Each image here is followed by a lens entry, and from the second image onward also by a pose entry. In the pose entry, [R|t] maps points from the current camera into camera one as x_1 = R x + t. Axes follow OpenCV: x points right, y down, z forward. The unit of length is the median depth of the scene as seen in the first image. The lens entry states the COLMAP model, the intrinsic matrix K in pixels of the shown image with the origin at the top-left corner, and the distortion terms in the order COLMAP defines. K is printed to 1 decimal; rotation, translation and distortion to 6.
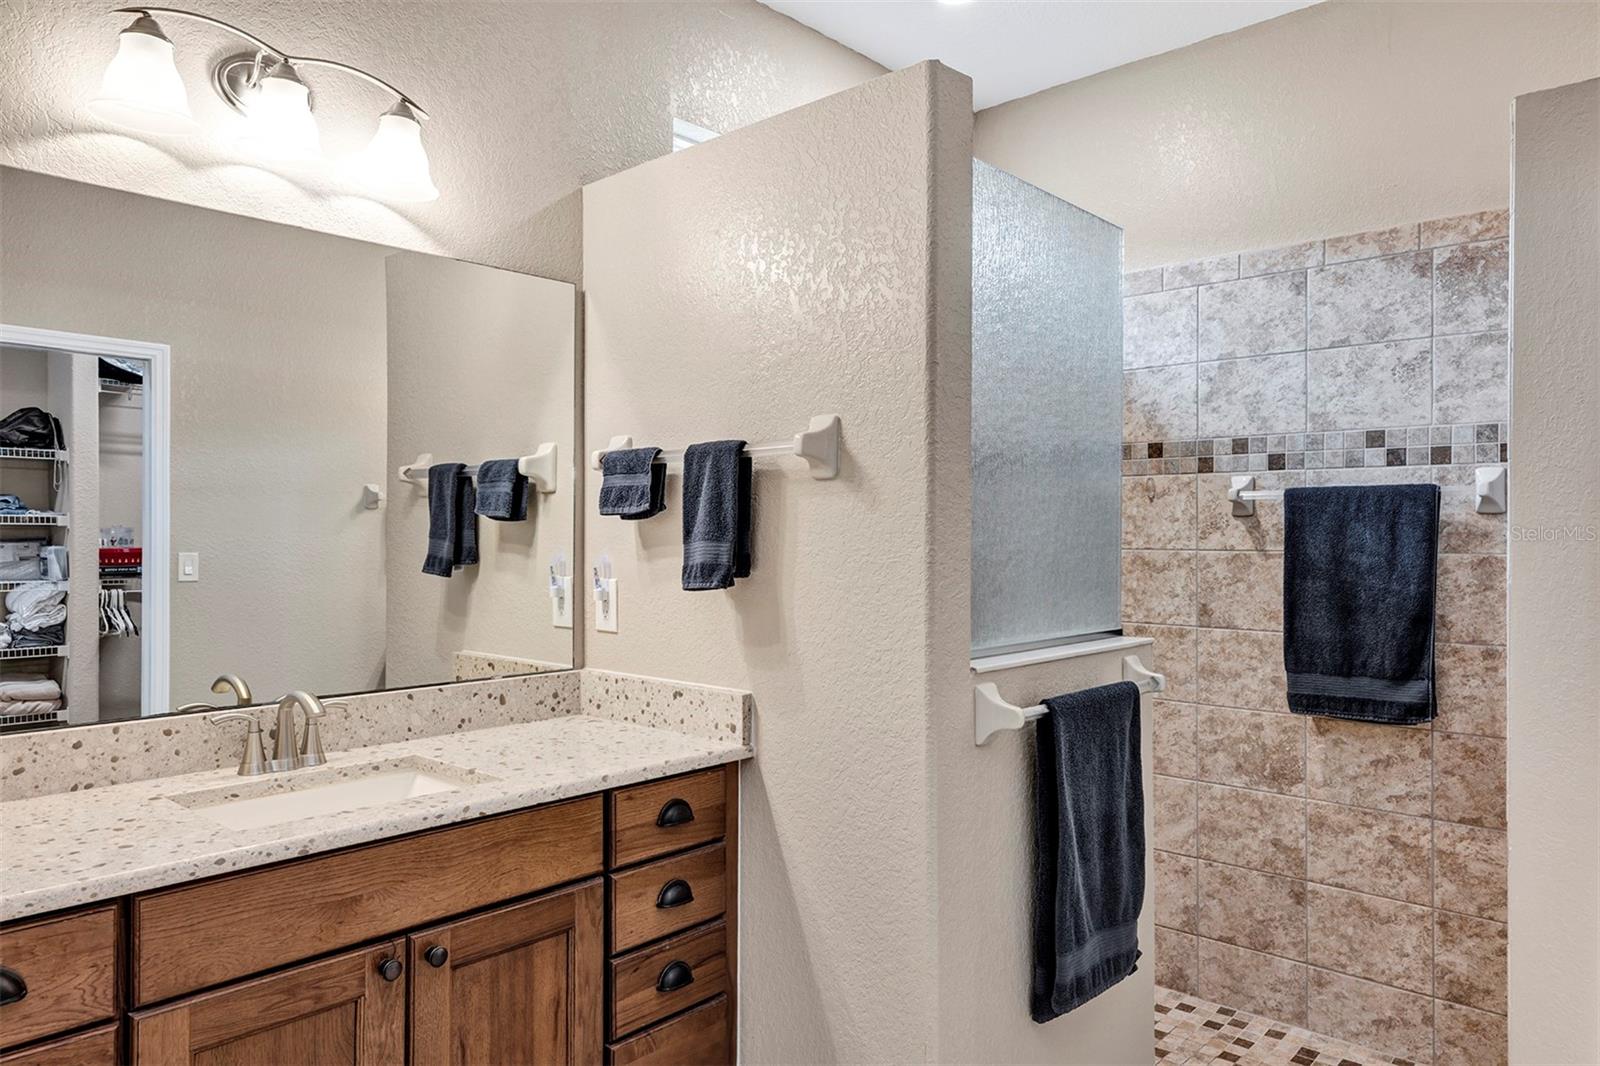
lens RADIAL K [[1089.5, 0, 803.2], [0, 1089.5, 531.4], [0, 0, 1]] dist [0.008963, 0.000328]
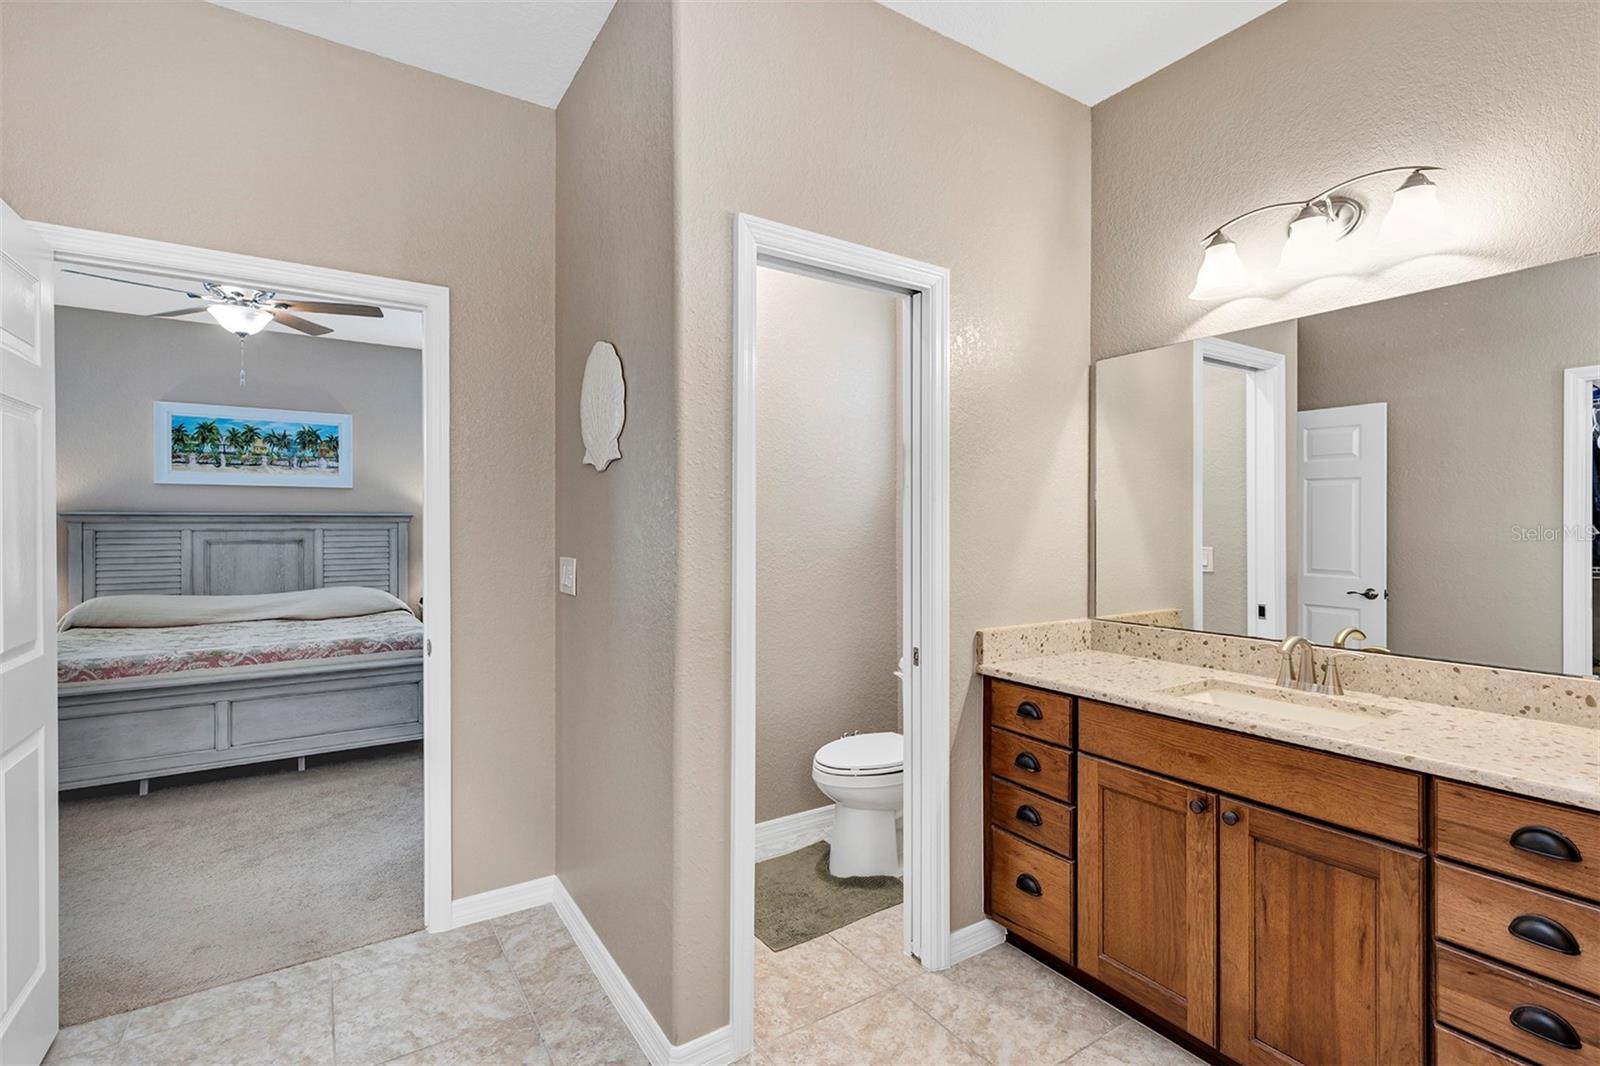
lens RADIAL K [[728.9, 0, 784.5], [0, 728.9, 529.8], [0, 0, 1]] dist [0.007158, -0.000272]
pose [[-0.265307, 0.002314, -0.964161, 0.677341], [-0.000100, 0.999997, 0.002428, 0.001149], [0.964164, 0.000741, -0.265306, 0.605766]]
